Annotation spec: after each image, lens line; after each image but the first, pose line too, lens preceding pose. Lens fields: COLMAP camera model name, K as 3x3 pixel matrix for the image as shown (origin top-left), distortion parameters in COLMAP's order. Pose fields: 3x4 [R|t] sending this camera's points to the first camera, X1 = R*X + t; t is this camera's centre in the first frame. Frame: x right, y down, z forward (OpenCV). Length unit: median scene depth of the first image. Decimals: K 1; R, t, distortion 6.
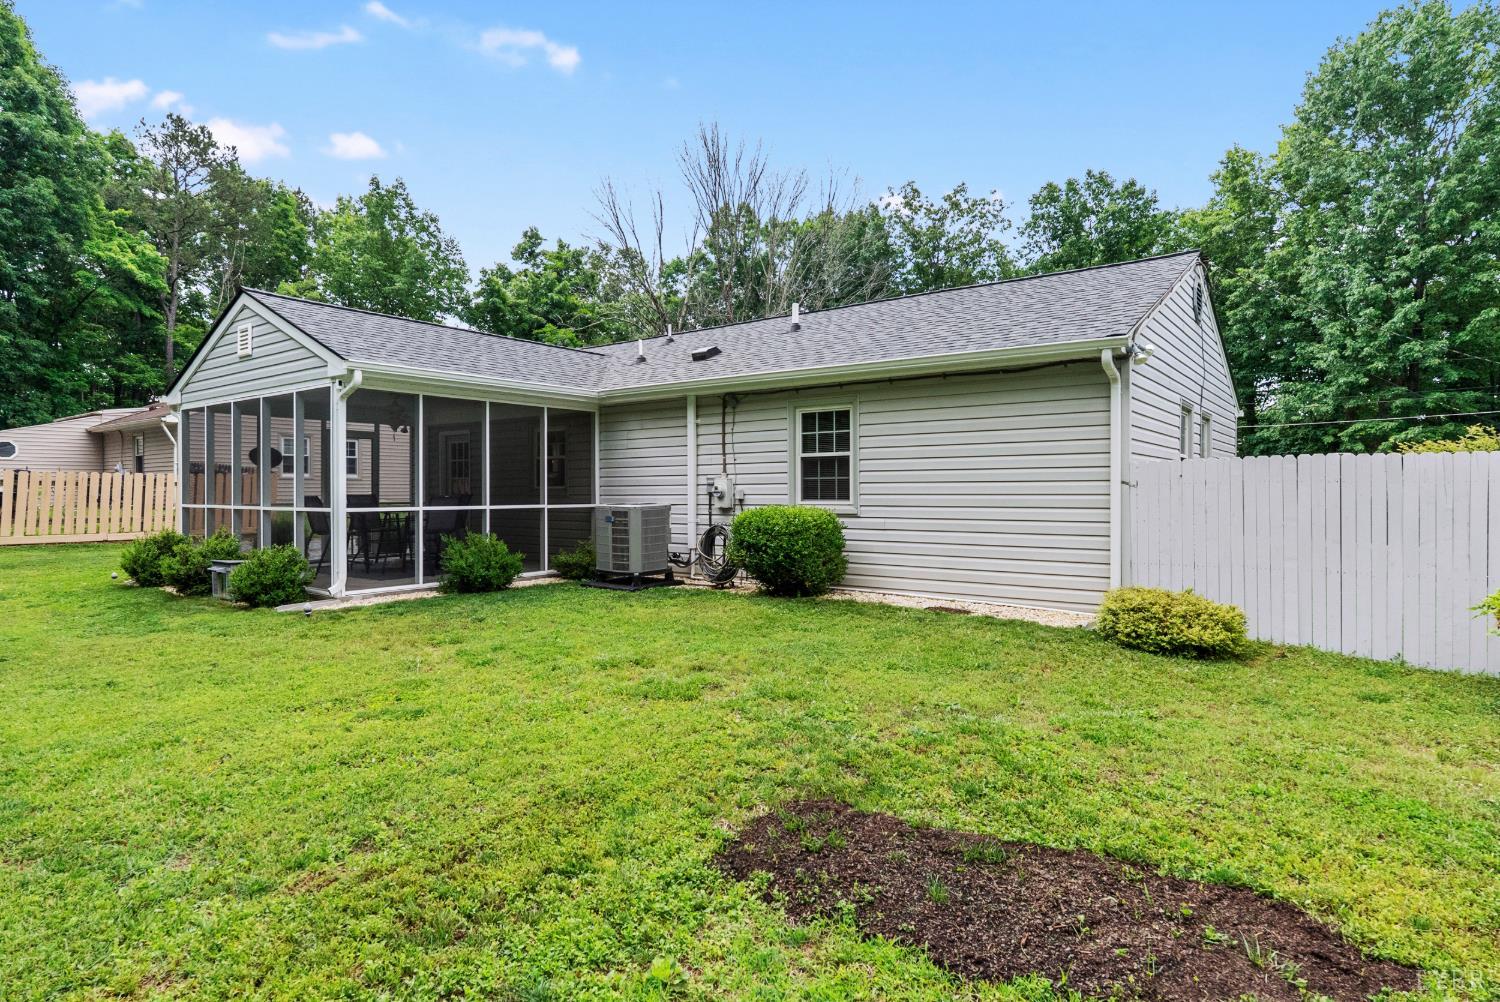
lens RADIAL K [[829.8, 0, 752.0], [0, 829.8, 492.4], [0, 0, 1]] dist [-0.007467, -0.000791]
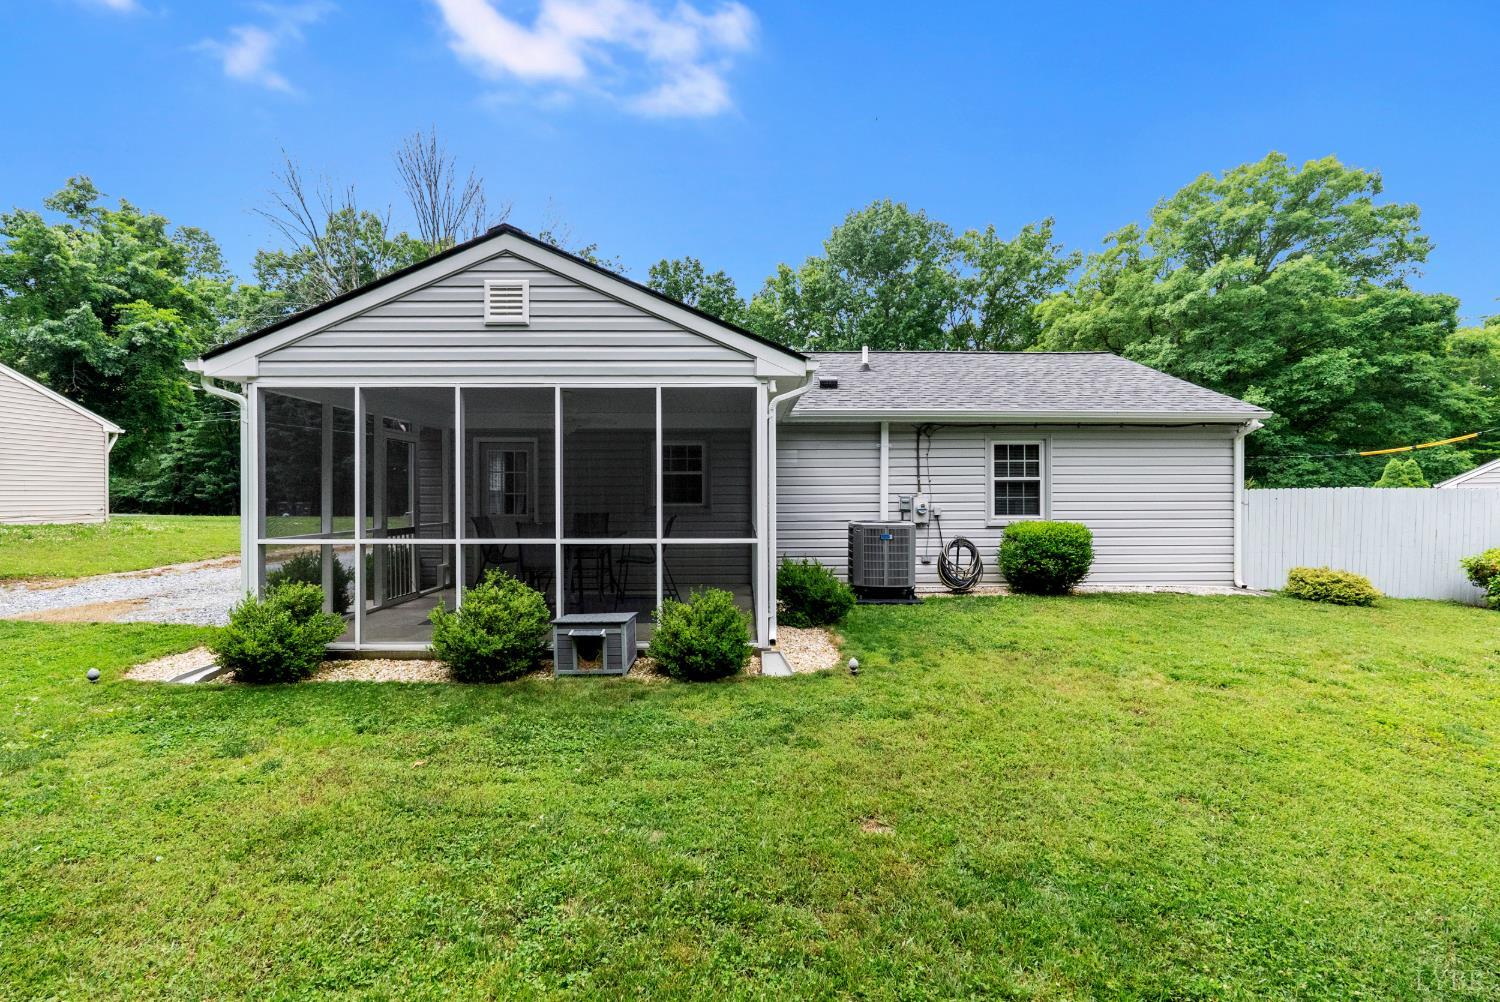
lens RADIAL K [[670.2, 0, 750.2], [0, 670.2, 498.1], [0, 0, 1]] dist [-0.011567, 0.002108]
pose [[0.781641, -0.003931, 0.623716, -0.811059], [0.003033, 0.999992, 0.002500, -0.018918], [-0.623721, -0.000062, 0.781647, 0.433448]]
